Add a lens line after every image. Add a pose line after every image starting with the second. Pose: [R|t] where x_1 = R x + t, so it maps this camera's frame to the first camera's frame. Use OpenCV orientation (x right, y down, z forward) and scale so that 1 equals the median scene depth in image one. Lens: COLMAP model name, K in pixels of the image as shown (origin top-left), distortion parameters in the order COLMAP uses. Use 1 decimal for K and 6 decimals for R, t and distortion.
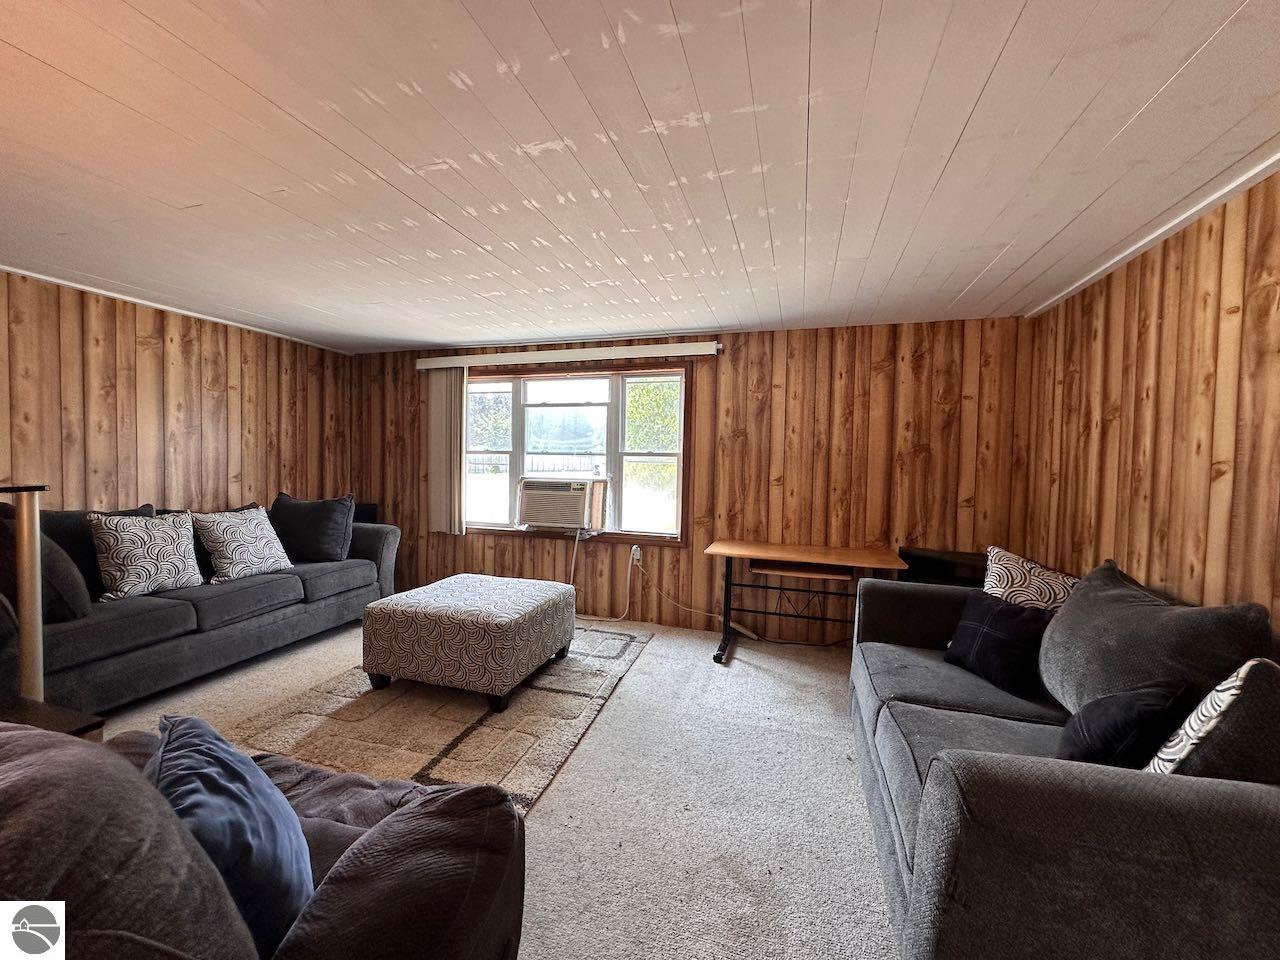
lens RADIAL K [[511.5, 0, 637.4], [0, 511.5, 478.6], [0, 0, 1]] dist [-0.004350, 0.001088]
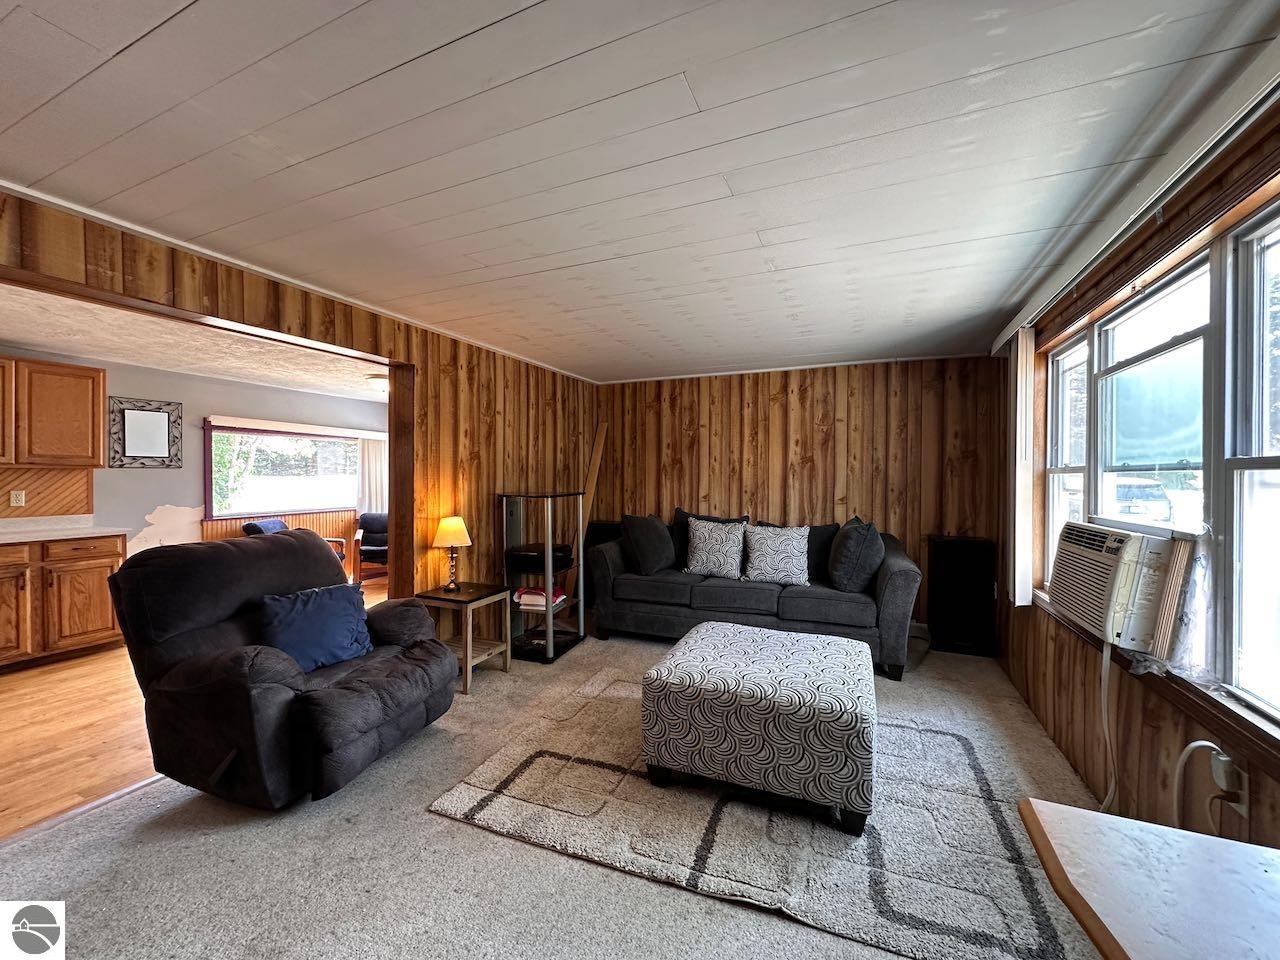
lens RADIAL K [[511.5, 0, 639.6], [0, 511.5, 478.8], [0, 0, 1]] dist [-0.004350, 0.001088]
pose [[-0.108300, -0.012849, -0.994035, 0.410552], [-0.039512, 0.999182, -0.008610, -0.024022], [0.993333, 0.038344, -0.108719, 0.756513]]
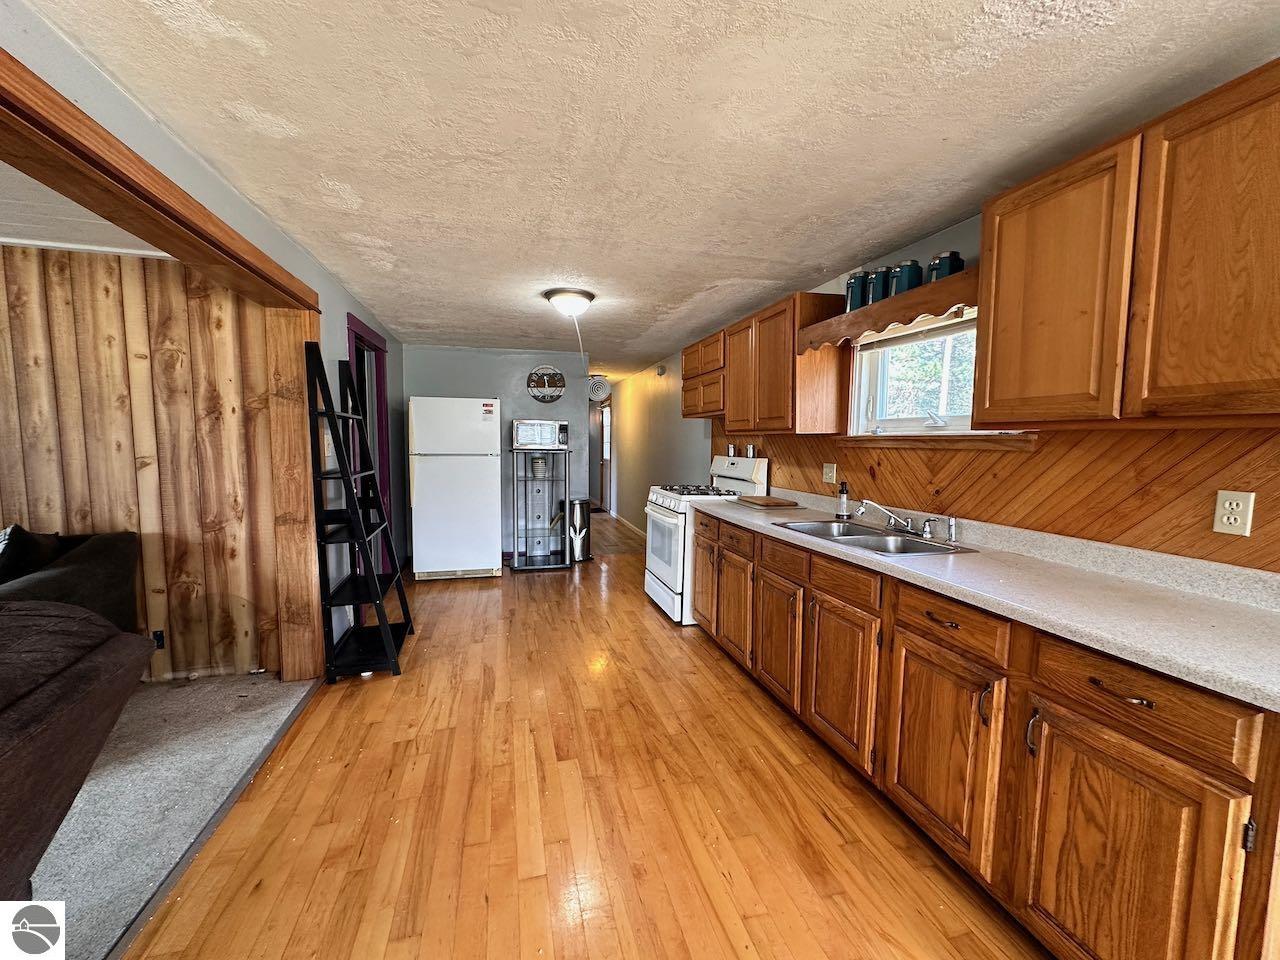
lens RADIAL K [[511.5, 0, 638.9], [0, 511.5, 481.0], [0, 0, 1]] dist [-0.004350, 0.001088]
pose [[-0.535846, -0.091294, 0.839365, -0.558354], [0.013022, 0.993125, 0.116331, -0.015947], [-0.844215, 0.073266, -0.530974, -0.041317]]
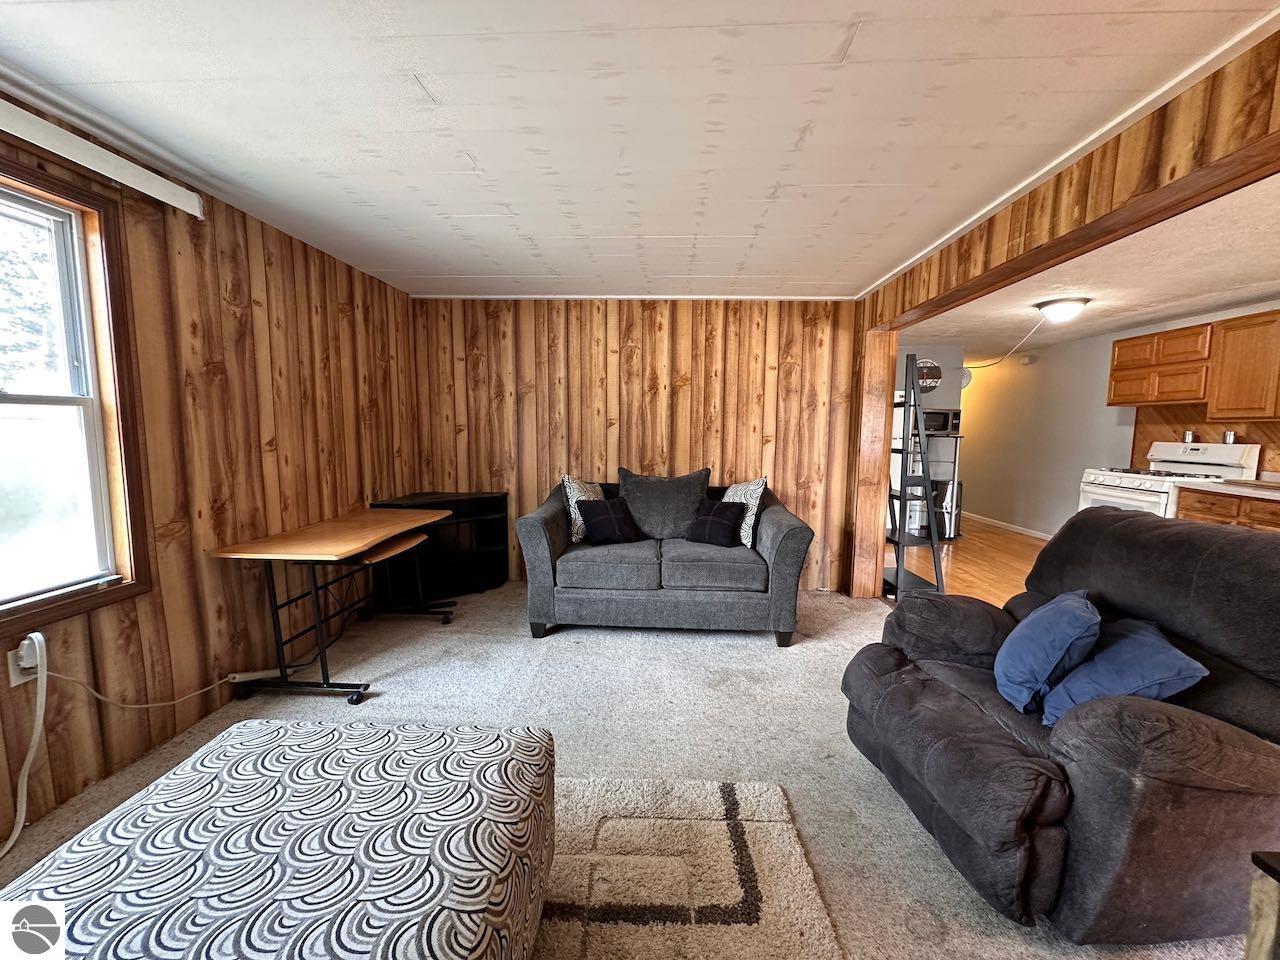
lens RADIAL K [[511.5, 0, 639.9], [0, 511.5, 479.0], [0, 0, 1]] dist [-0.004350, 0.001088]
pose [[-0.251143, -0.123597, 0.960026, -0.544883], [0.018772, 0.991006, 0.132496, -0.033721], [-0.967768, 0.051297, -0.246564, 0.725170]]
